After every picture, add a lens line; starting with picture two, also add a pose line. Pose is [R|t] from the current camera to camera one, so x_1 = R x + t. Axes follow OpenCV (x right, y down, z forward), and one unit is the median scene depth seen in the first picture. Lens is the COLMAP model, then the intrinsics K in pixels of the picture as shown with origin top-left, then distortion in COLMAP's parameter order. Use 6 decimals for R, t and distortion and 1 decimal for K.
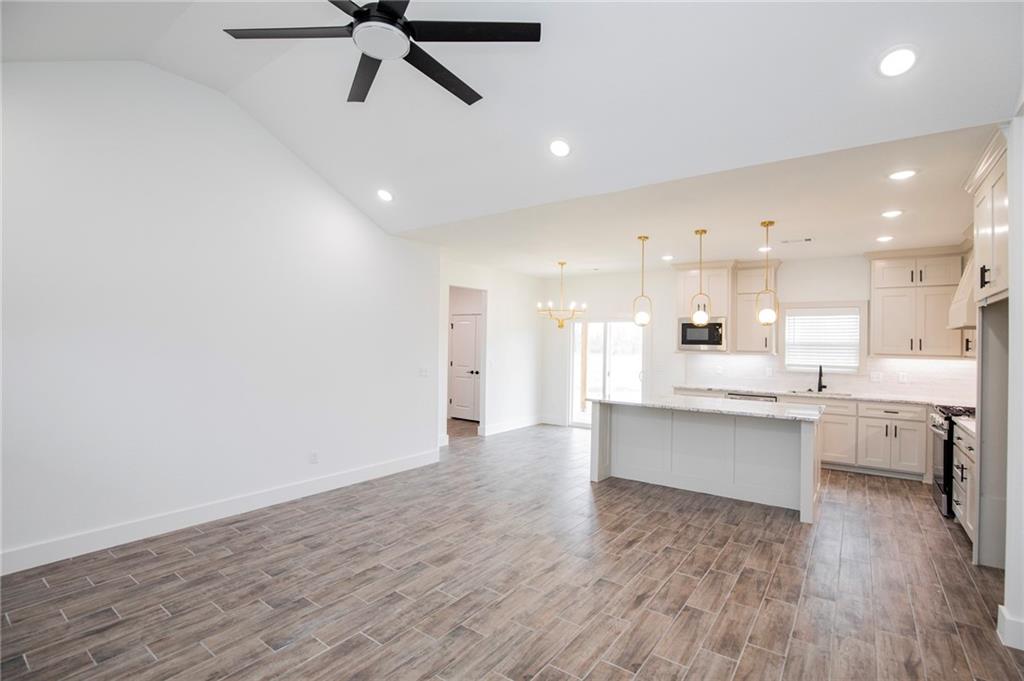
lens RADIAL K [[475.5, 0, 521.4], [0, 475.5, 336.7], [0, 0, 1]] dist [-0.036730, 0.006863]
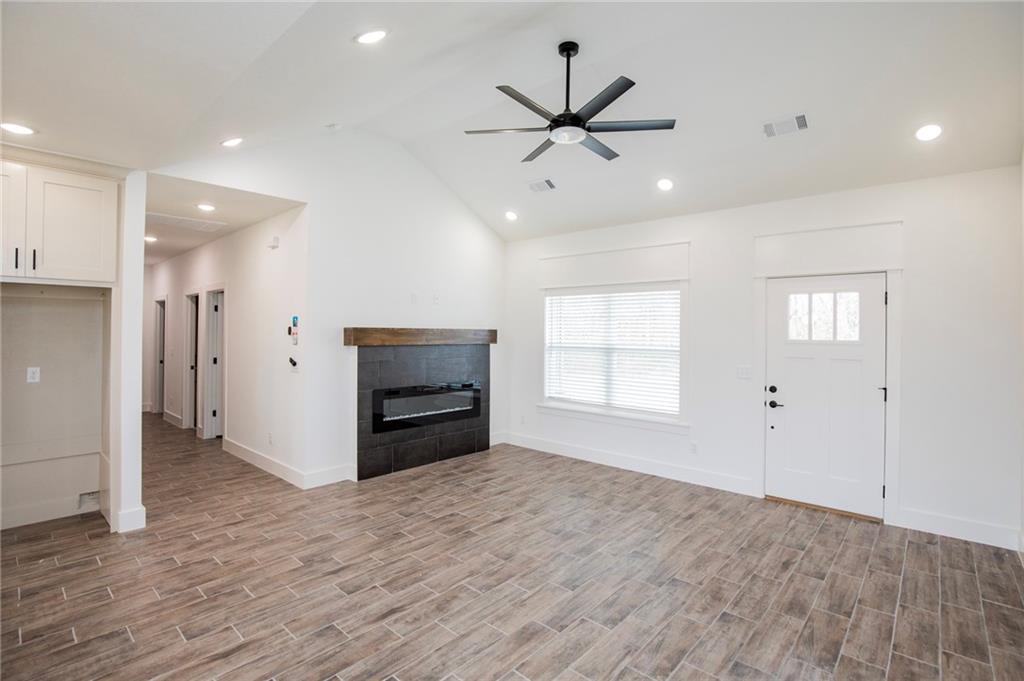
lens RADIAL K [[483.7, 0, 523.4], [0, 483.7, 330.1], [0, 0, 1]] dist [-0.036103, 0.005446]
pose [[-0.995168, -0.023045, 0.095440, -0.135629], [-0.024619, 0.999579, -0.015350, 0.012446], [-0.095046, -0.017626, -0.995317, 1.085821]]
